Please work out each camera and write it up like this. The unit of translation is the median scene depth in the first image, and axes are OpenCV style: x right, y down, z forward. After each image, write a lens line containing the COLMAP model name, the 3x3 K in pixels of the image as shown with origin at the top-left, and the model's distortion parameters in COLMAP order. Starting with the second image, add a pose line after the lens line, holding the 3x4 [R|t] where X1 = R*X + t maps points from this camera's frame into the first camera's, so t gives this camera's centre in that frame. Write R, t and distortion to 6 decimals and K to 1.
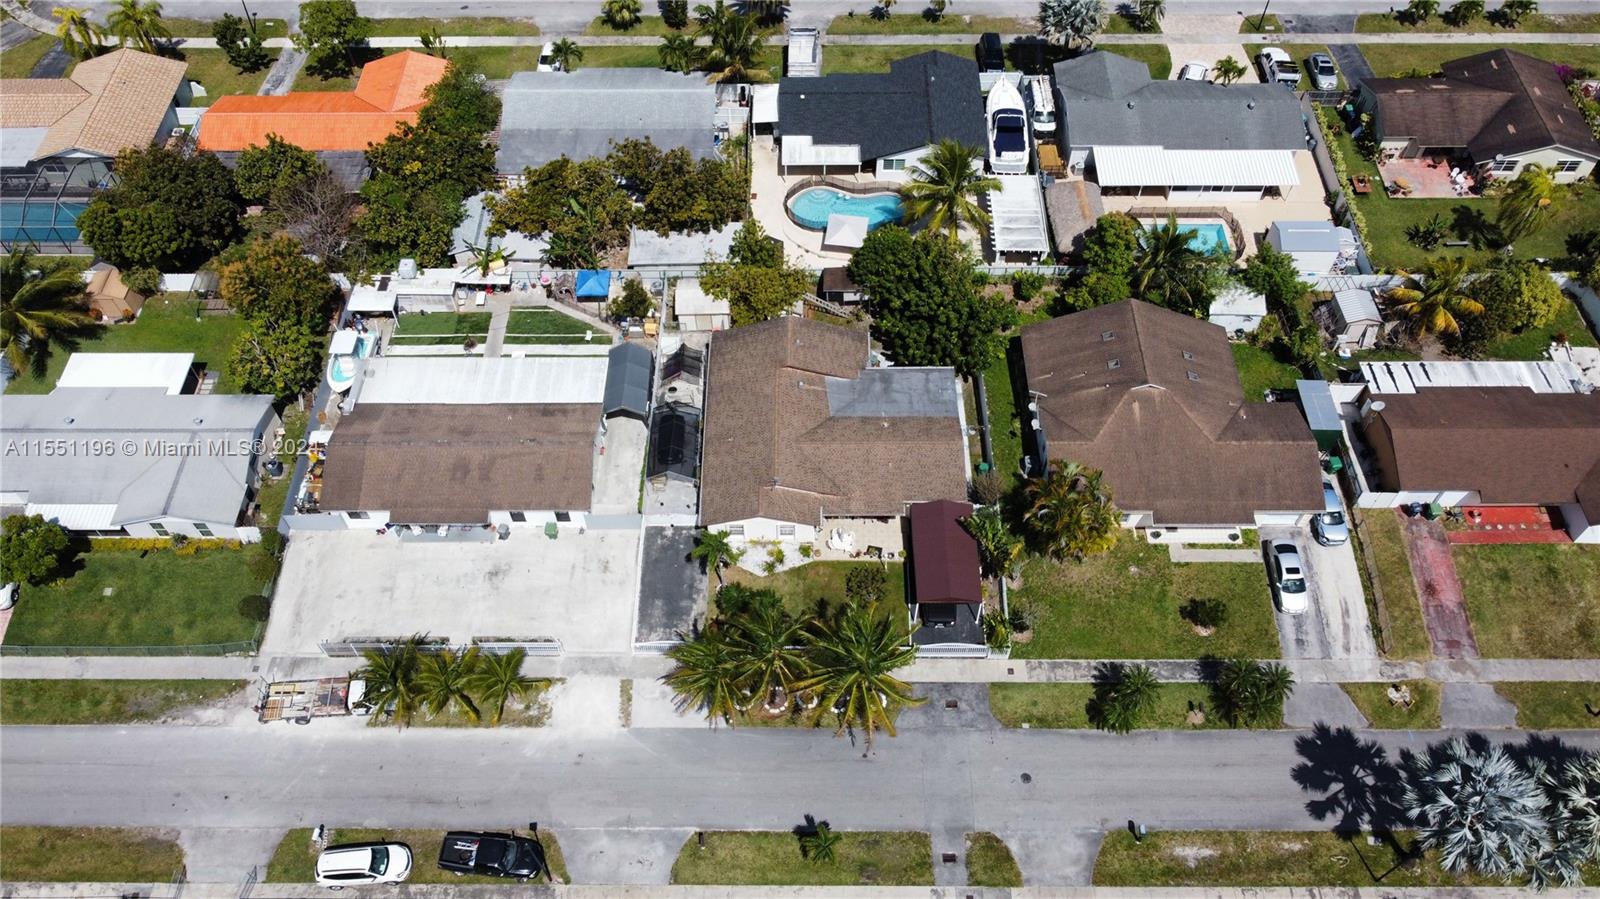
lens RADIAL K [[1209.1, 0, 787.8], [0, 1209.1, 442.9], [0, 0, 1]] dist [-0.003905, -0.000367]
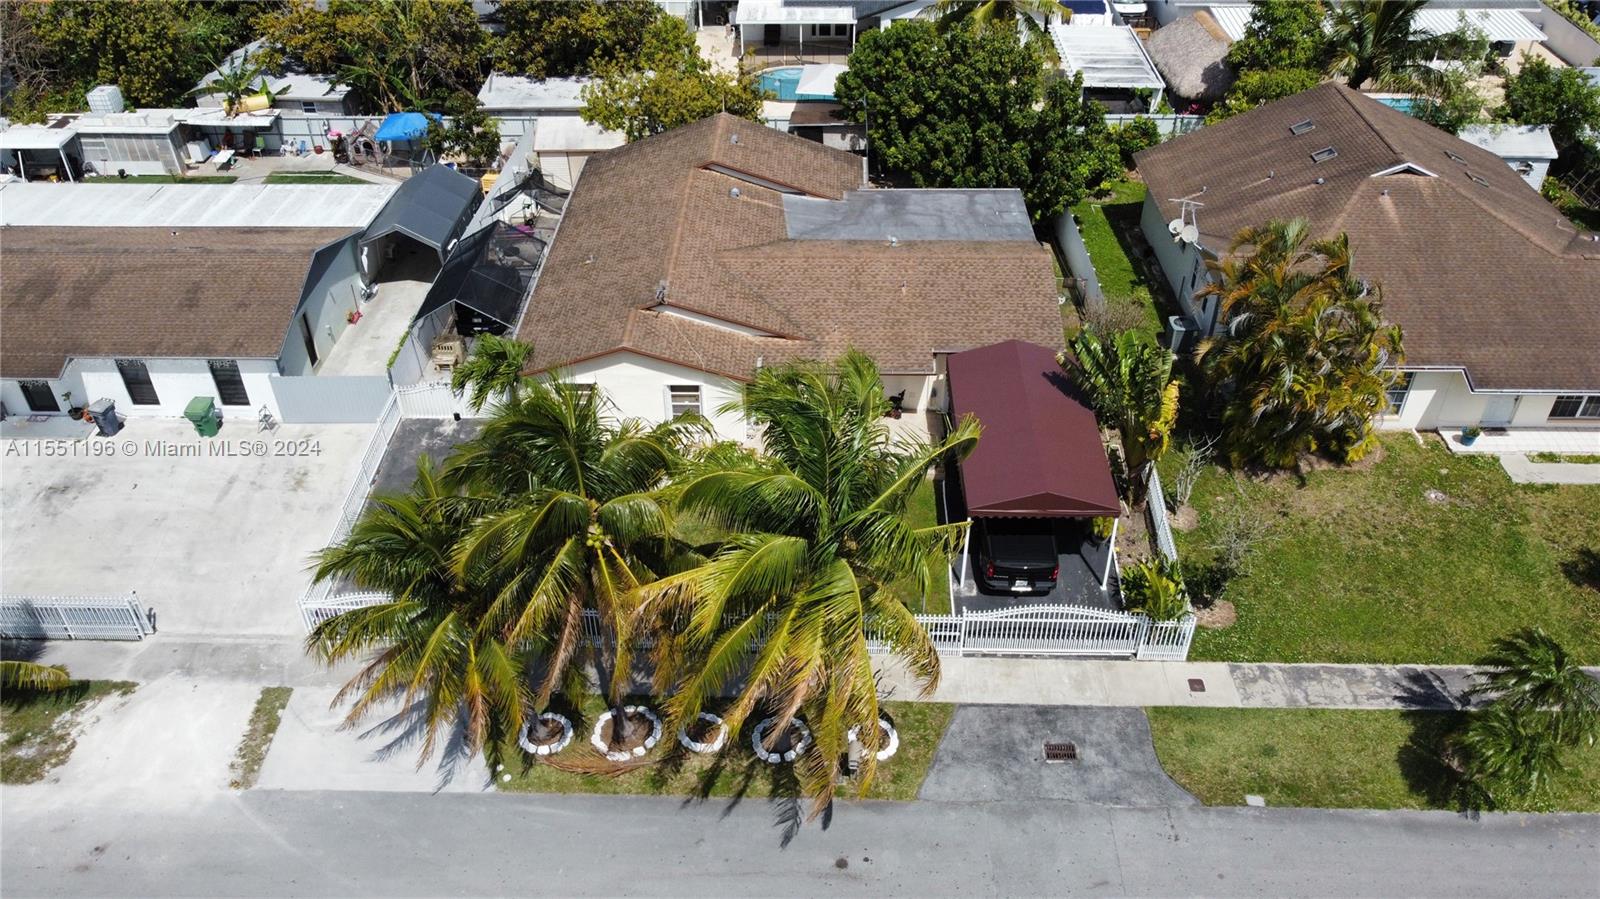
lens RADIAL K [[1209.1, 0, 791.8], [0, 1209.1, 447.2], [0, 0, 1]] dist [-0.003905, -0.000367]
pose [[0.999806, 0.013600, -0.014274, 0.047233], [-0.017183, 0.956063, -0.292656, 0.224076], [0.009666, 0.292844, 0.956111, 0.548781]]
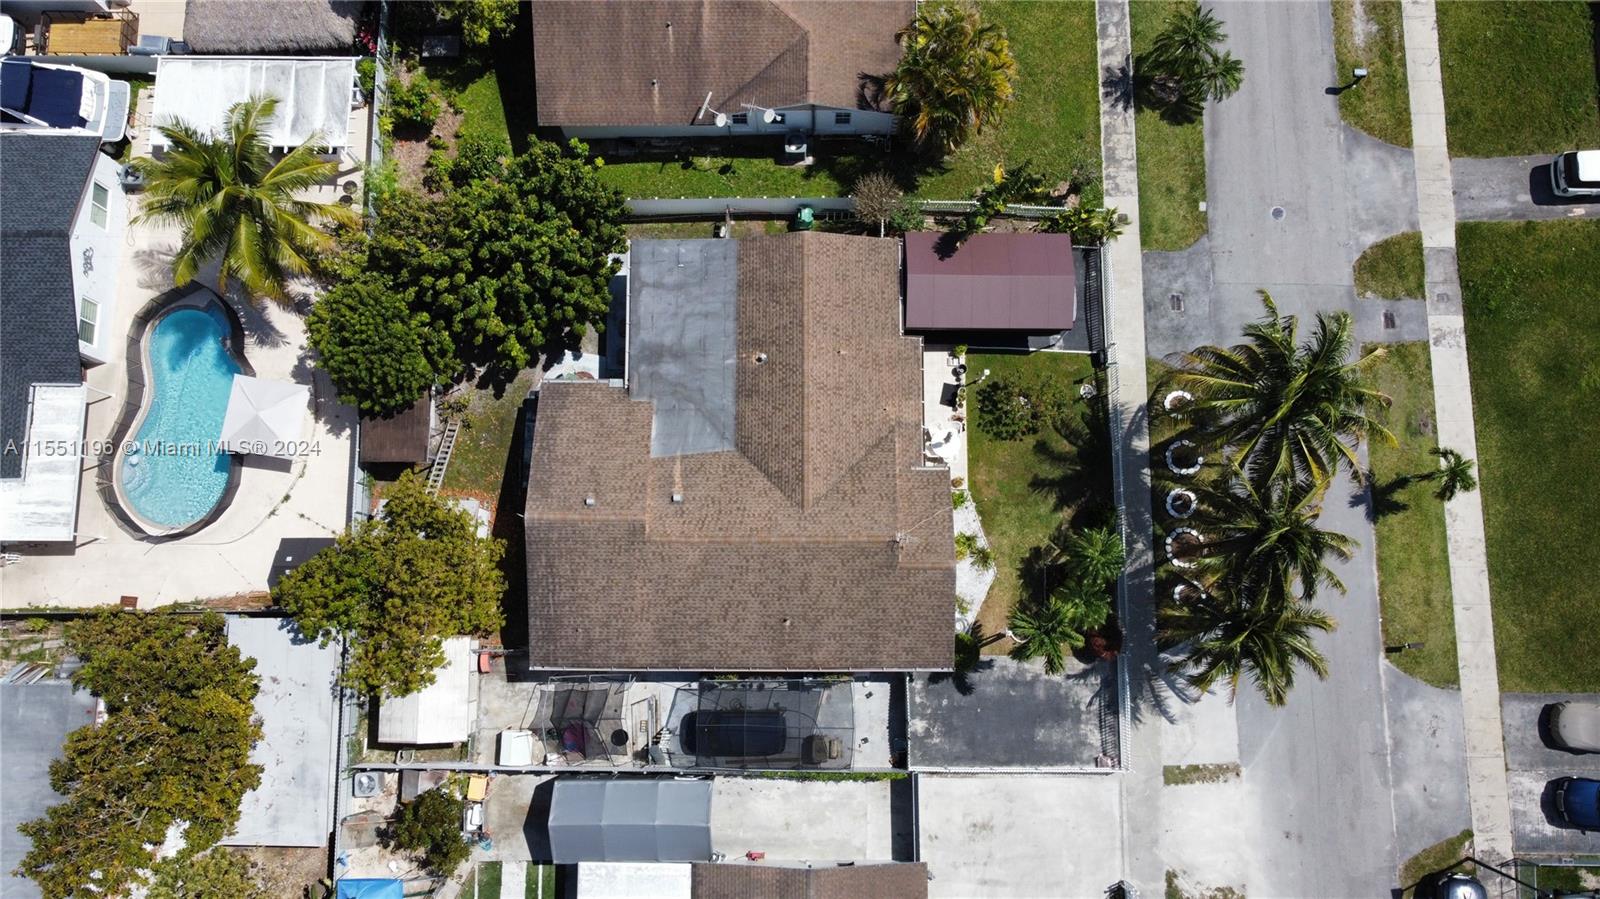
lens RADIAL K [[1209.1, 0, 800.8], [0, 1209.1, 446.7], [0, 0, 1]] dist [-0.003905, -0.000367]
pose [[-0.005928, -0.985118, 0.171776, -0.065319], [0.810997, 0.095760, 0.577161, -0.343766], [-0.585021, 0.142731, 0.798360, 0.537438]]
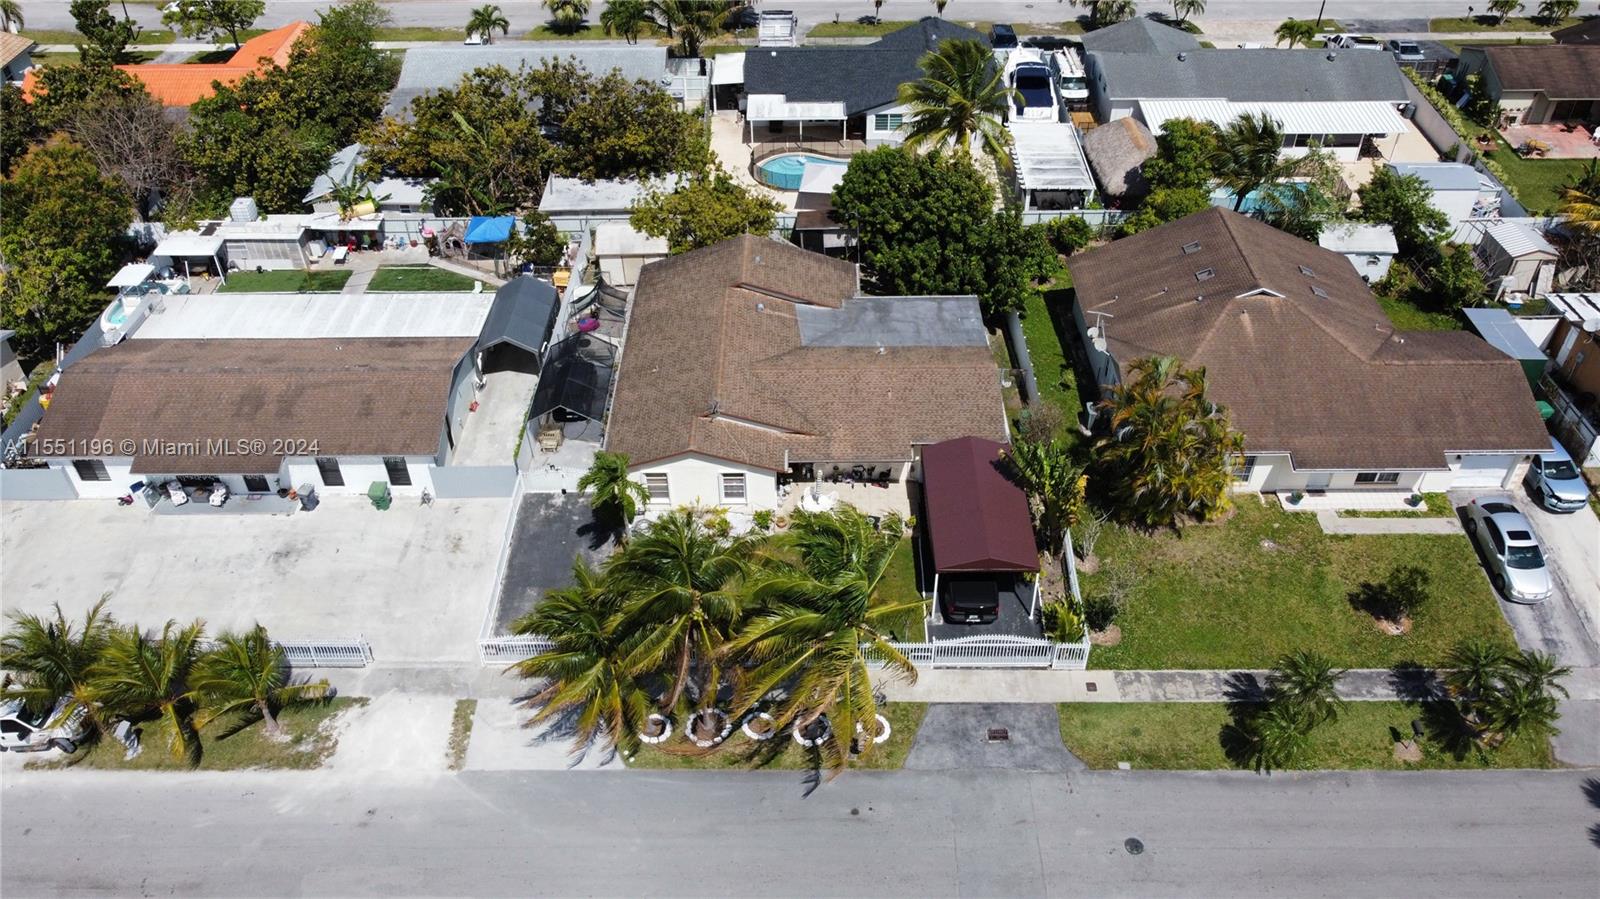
lens RADIAL K [[1209.1, 0, 789.6], [0, 1209.1, 446.3], [0, 0, 1]] dist [-0.003905, -0.000367]
pose [[0.999998, -0.001015, -0.001798, 0.030405], [0.000548, 0.970140, -0.242543, 0.209218], [0.001990, 0.242542, 0.970139, 0.354871]]
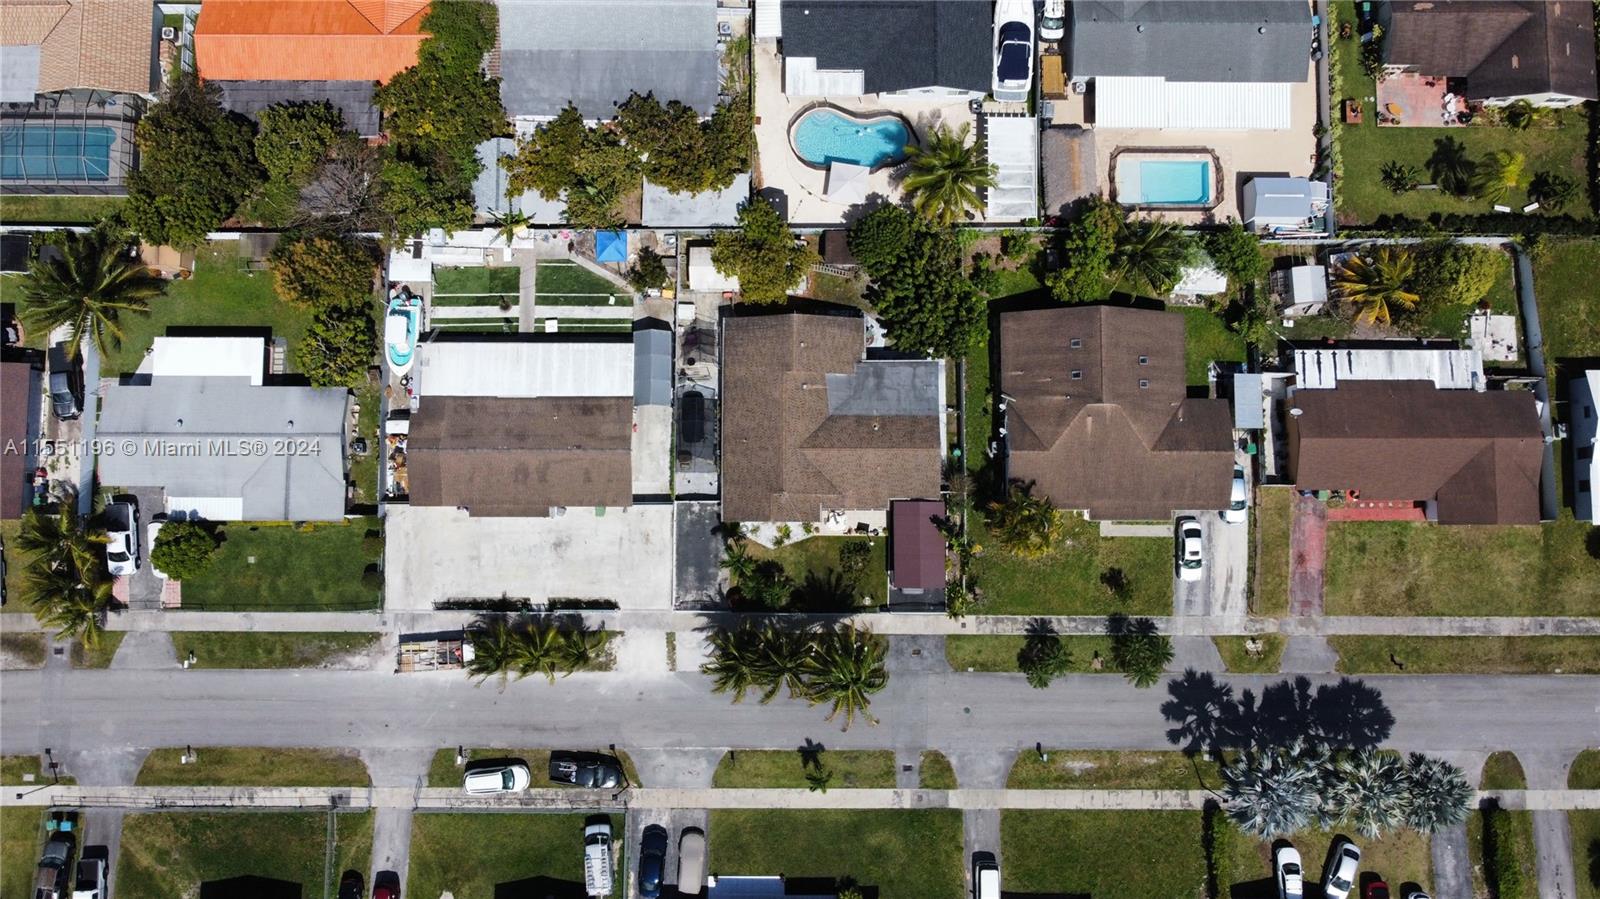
lens RADIAL K [[1209.1, 0, 784.9], [0, 1209.1, 440.2], [0, 0, 1]] dist [-0.003905, -0.000367]
pose [[0.999967, -0.003223, 0.007400, -0.017398], [-0.001050, 0.857072, 0.515196, -0.626843], [-0.008003, -0.515187, 0.857040, -0.016587]]
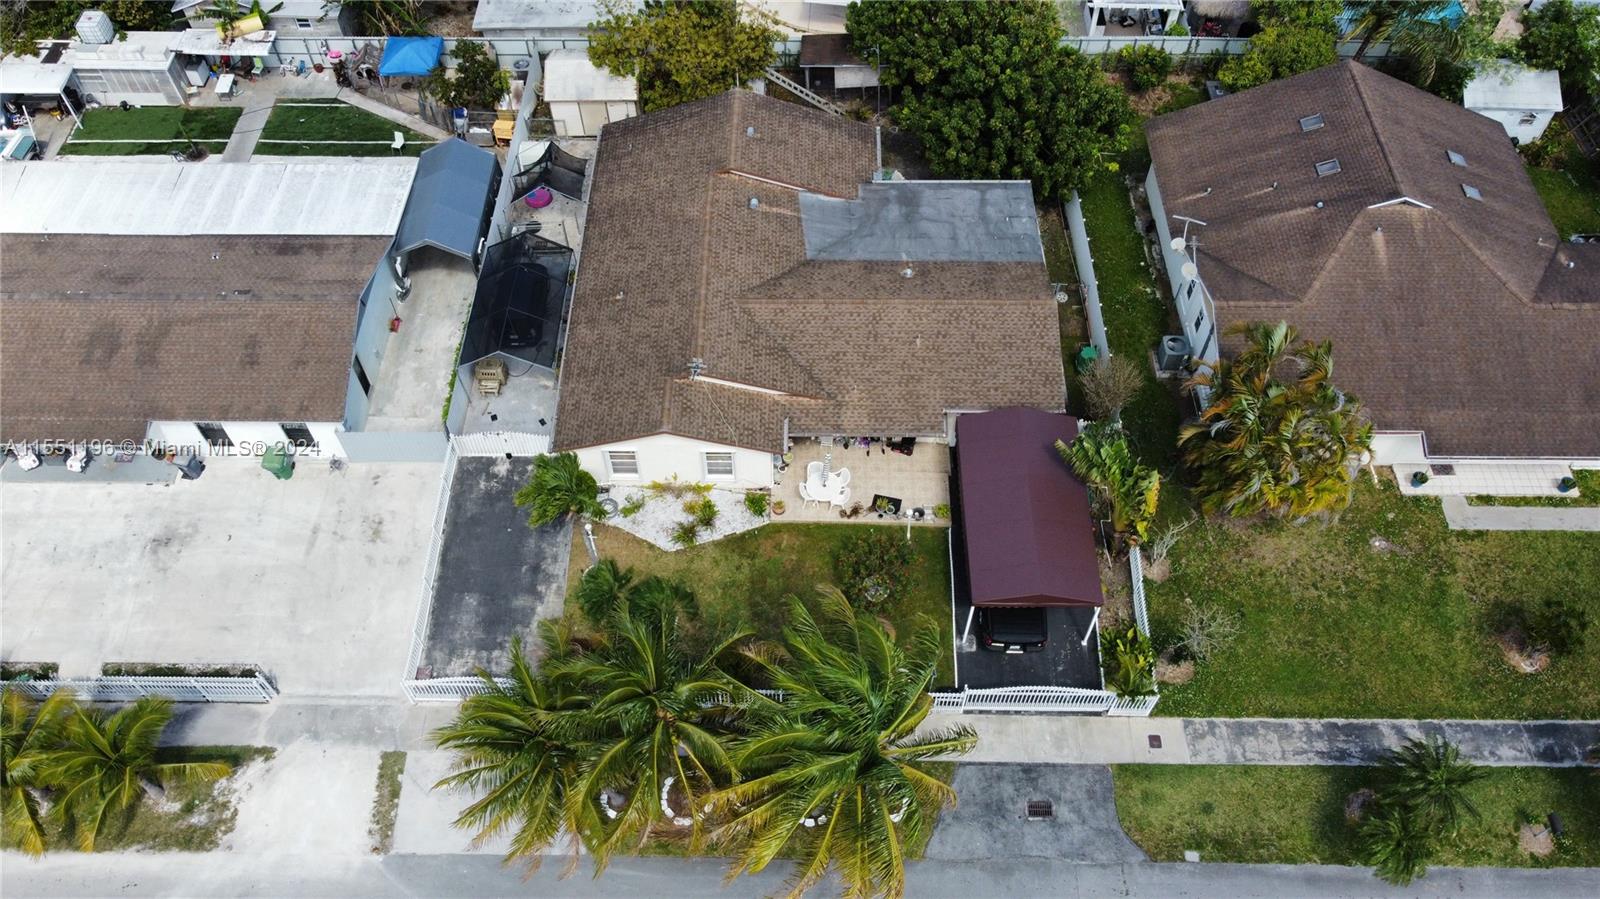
lens RADIAL K [[1209.1, 0, 790.9], [0, 1209.1, 444.2], [0, 0, 1]] dist [-0.003905, -0.000367]
pose [[0.999958, 0.008391, 0.003759, 0.027795], [-0.008425, 0.999923, 0.009150, 0.058394], [-0.003682, -0.009181, 0.999951, 0.472770]]
